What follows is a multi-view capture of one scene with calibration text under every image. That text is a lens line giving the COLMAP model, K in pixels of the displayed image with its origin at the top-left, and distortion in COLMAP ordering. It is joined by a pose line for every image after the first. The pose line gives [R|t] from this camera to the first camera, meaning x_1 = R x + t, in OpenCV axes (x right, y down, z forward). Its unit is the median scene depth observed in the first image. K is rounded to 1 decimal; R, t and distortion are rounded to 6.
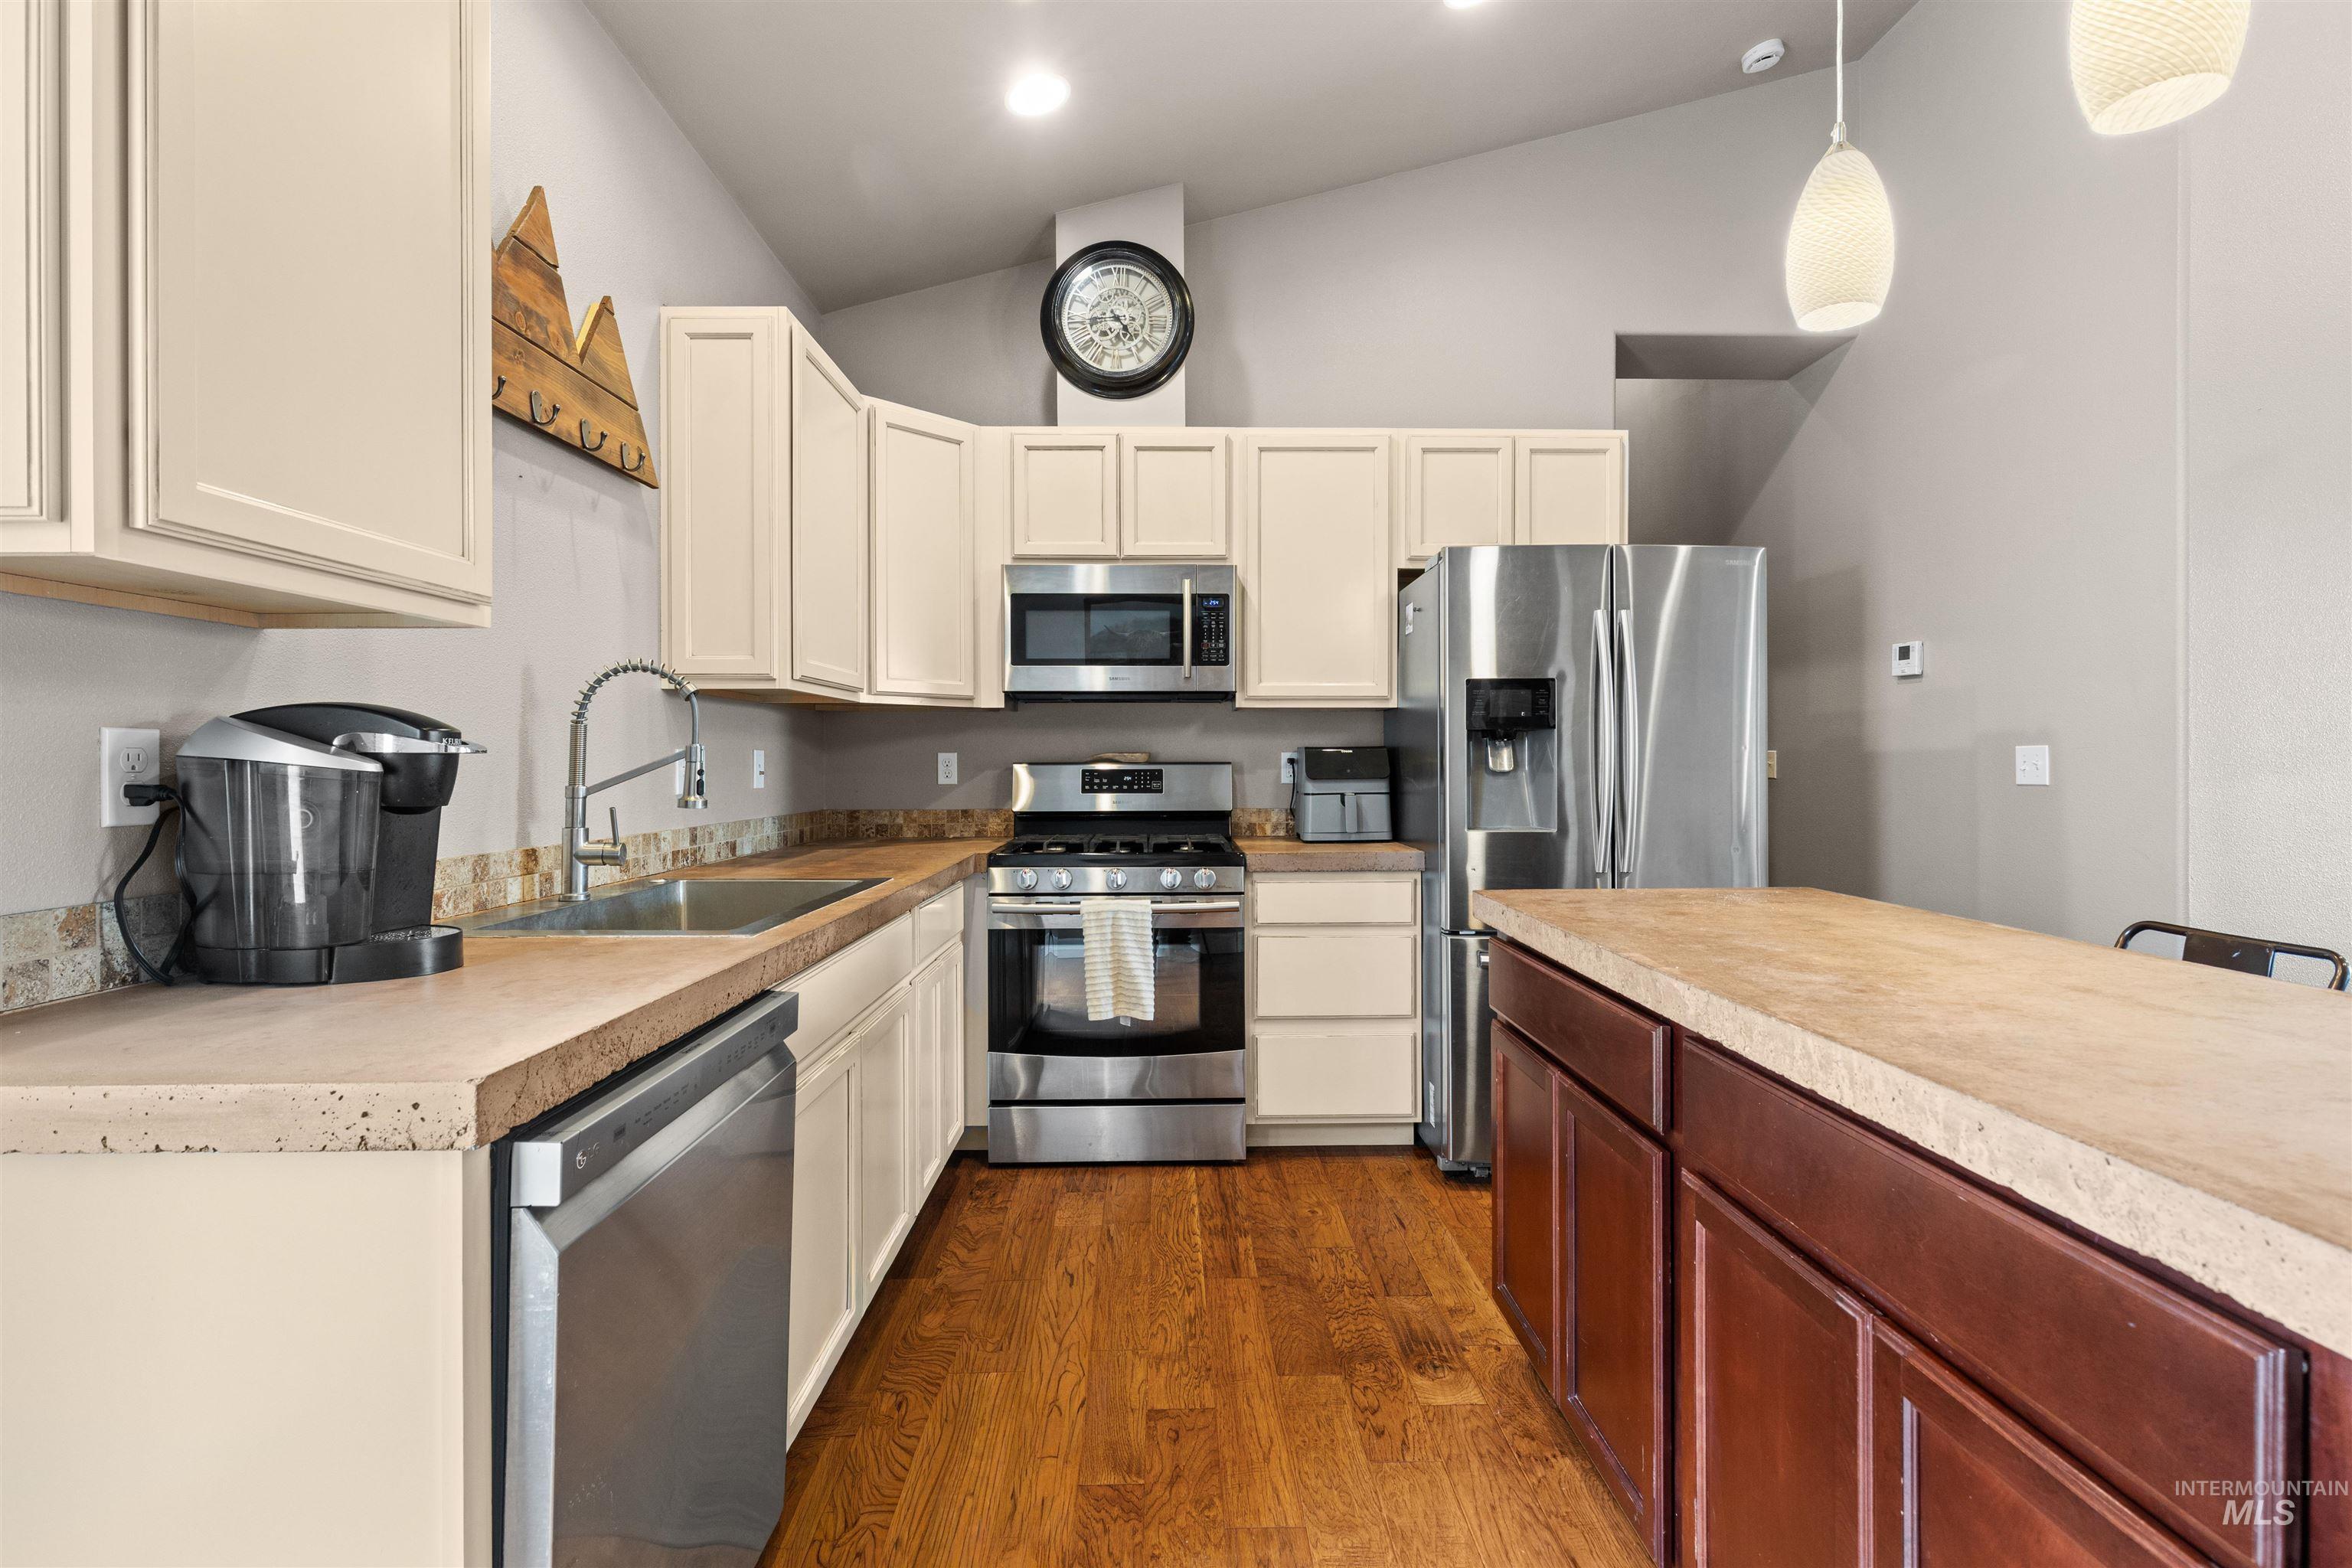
lens RADIAL K [[1064.0, 0, 1185.9], [0, 1064.0, 765.2], [0, 0, 1]] dist [-0.000779, -0.000085]
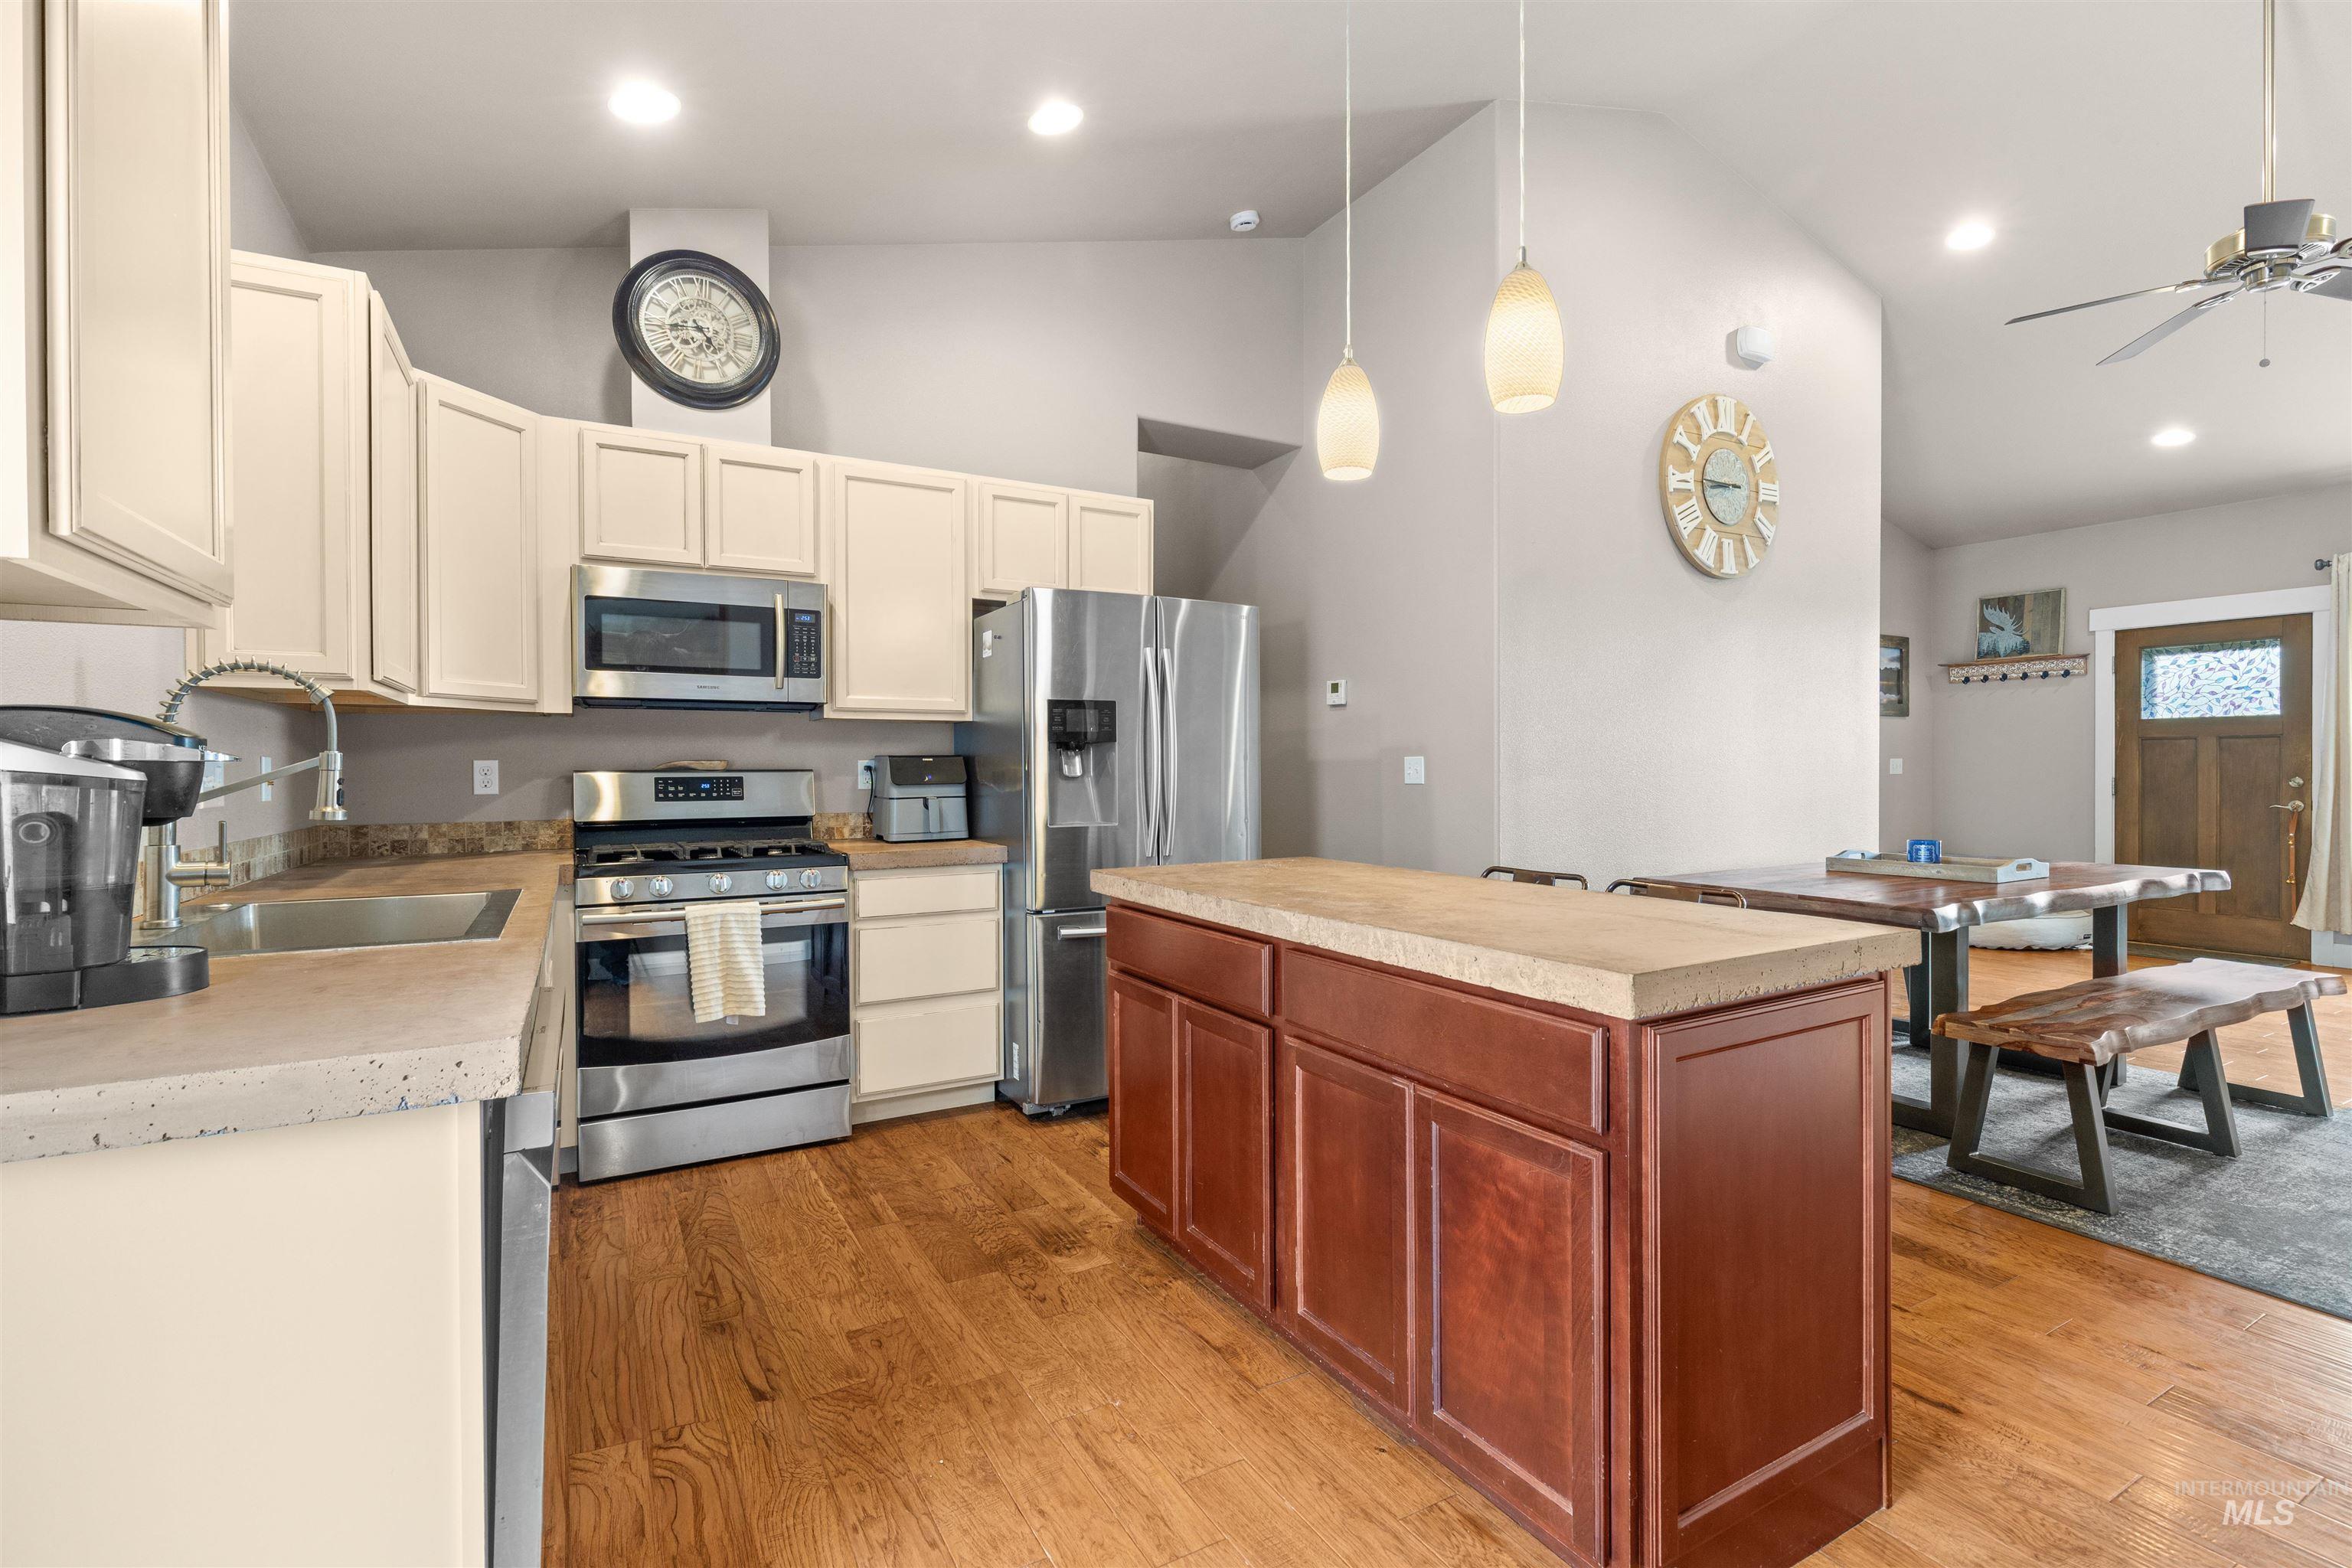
lens RADIAL K [[1064.0, 0, 1170.5], [0, 1064.0, 780.0], [0, 0, 1]] dist [-0.000779, -0.000085]
pose [[0.882533, -0.007079, 0.470198, -0.170085], [0.004019, 0.999964, 0.007510, 0.000986], [-0.470234, -0.004738, 0.882529, -0.114448]]
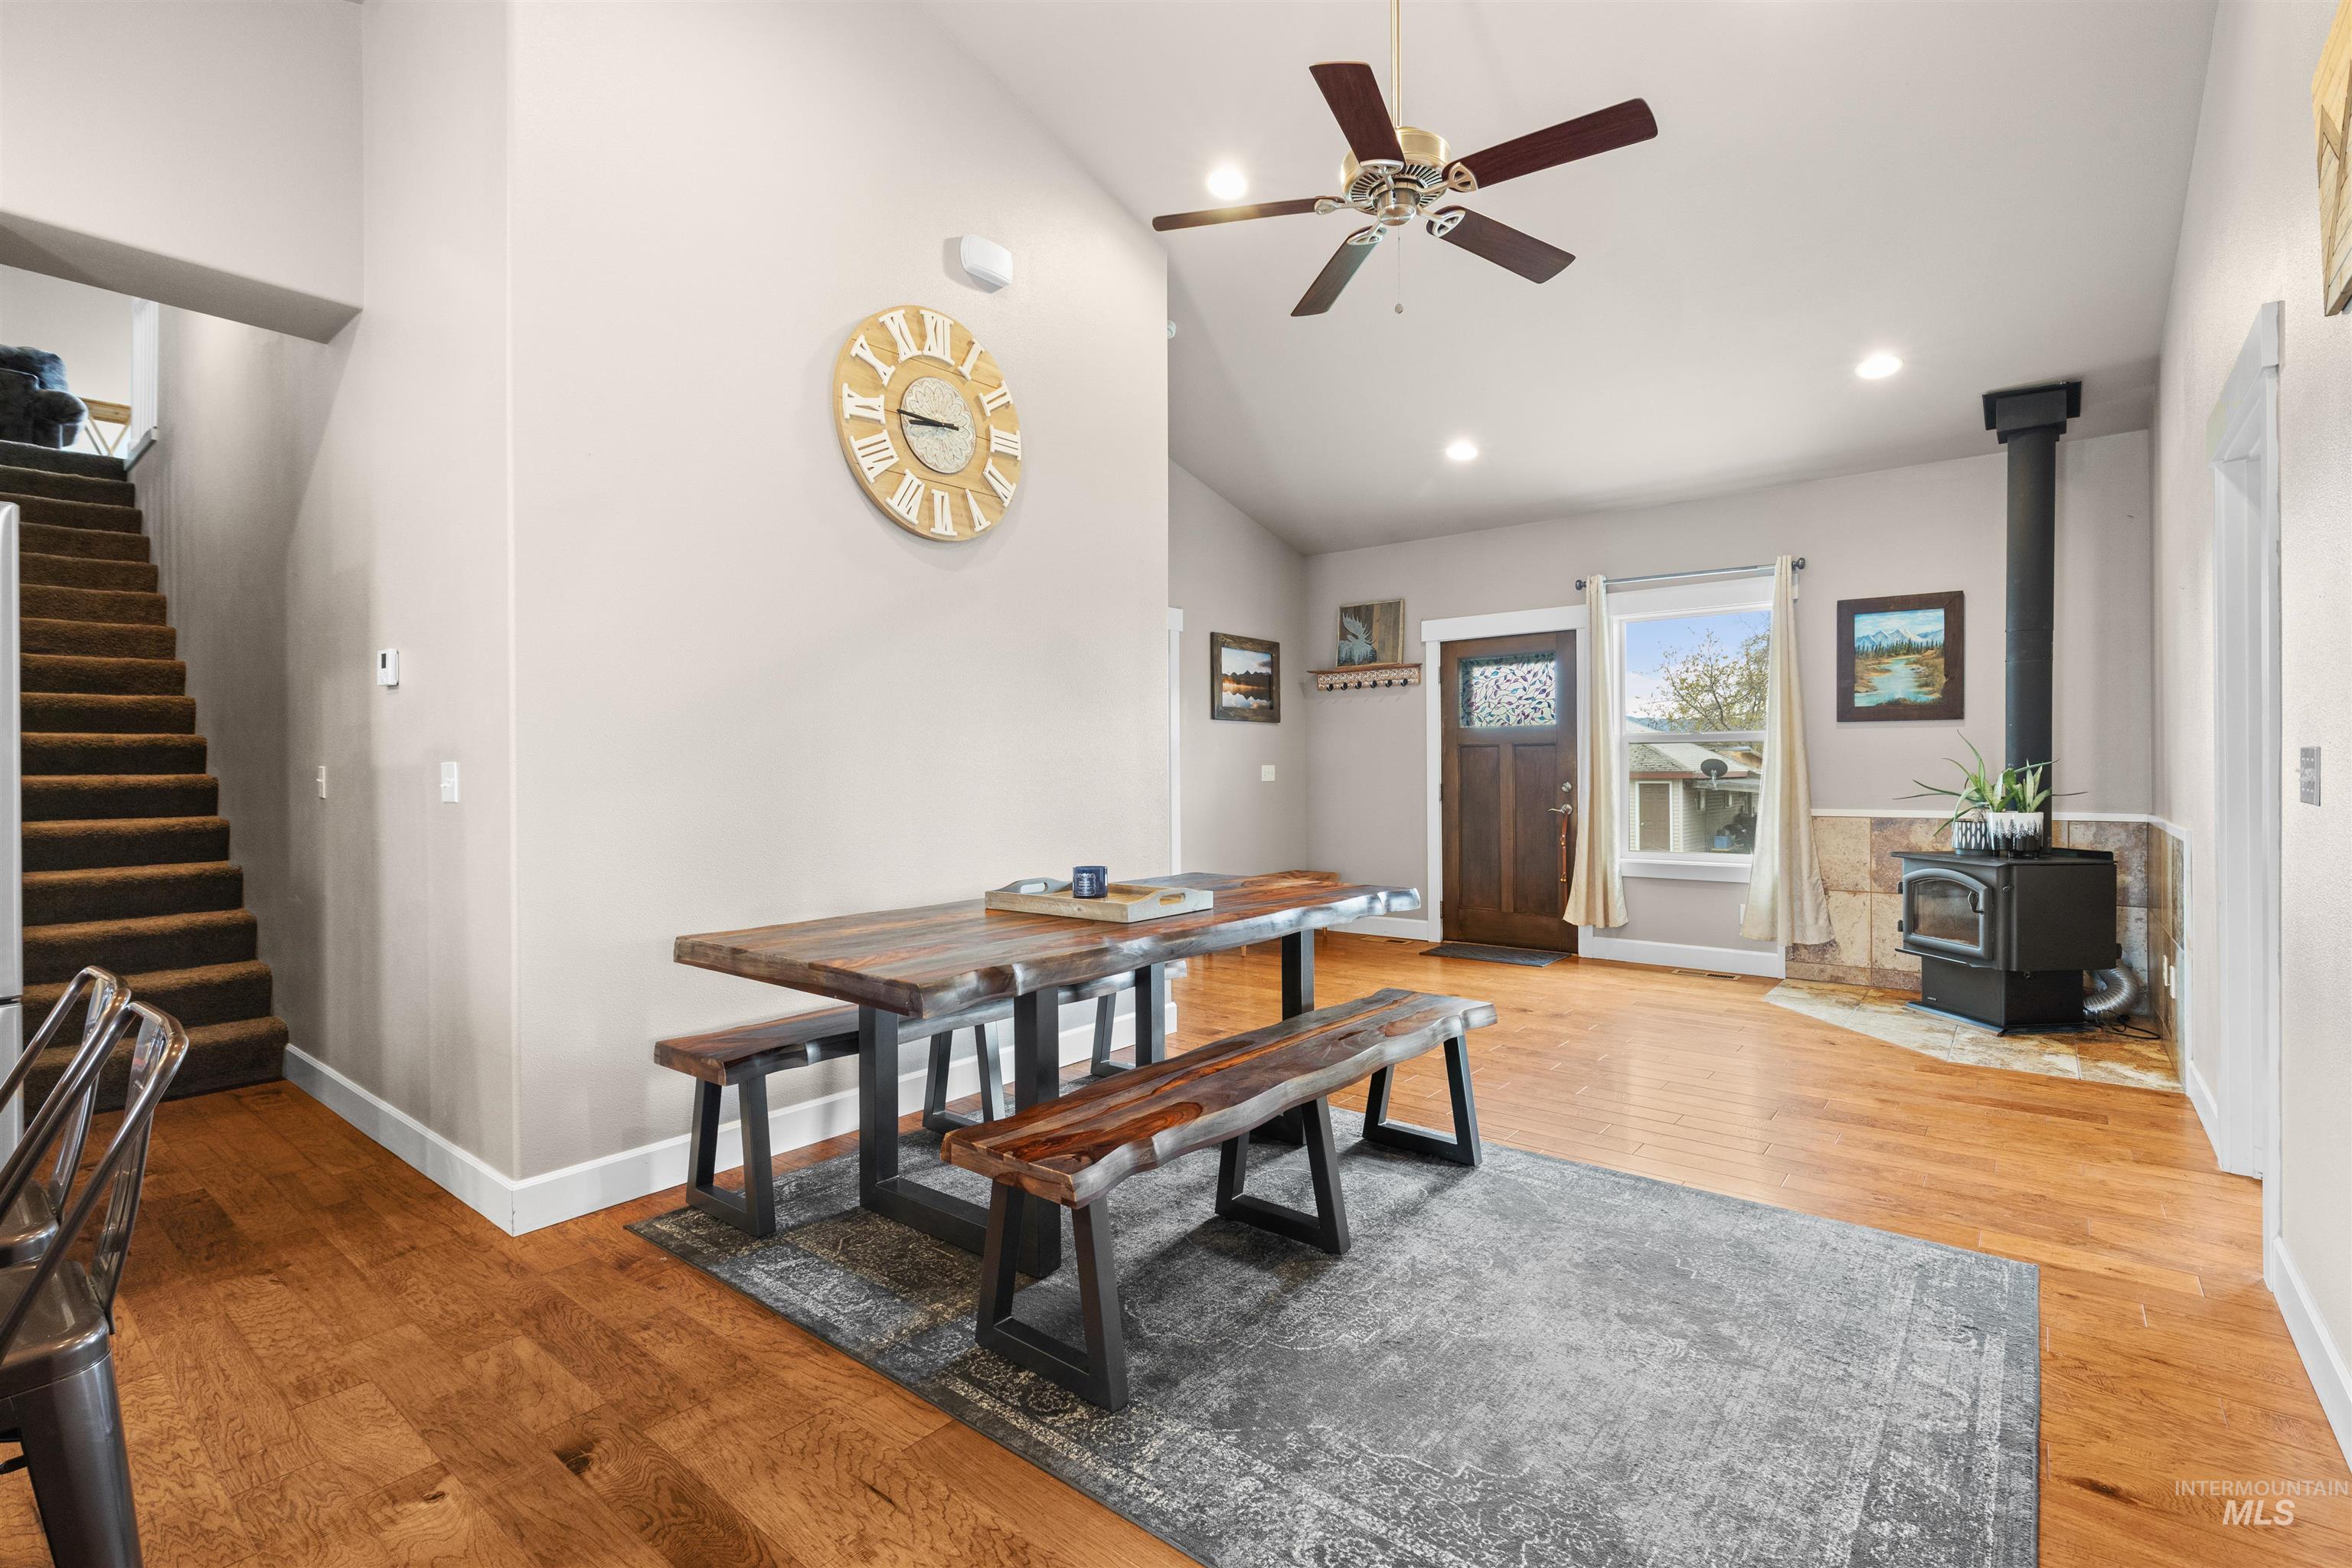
lens RADIAL K [[1064.0, 0, 1175.0], [0, 1064.0, 777.7], [0, 0, 1]] dist [-0.000779, -0.000085]
pose [[0.649868, -0.006131, 0.760023, 0.480161], [0.008607, 0.999963, 0.000708, 0.000955], [-0.759999, 0.006081, 0.649896, -0.138730]]
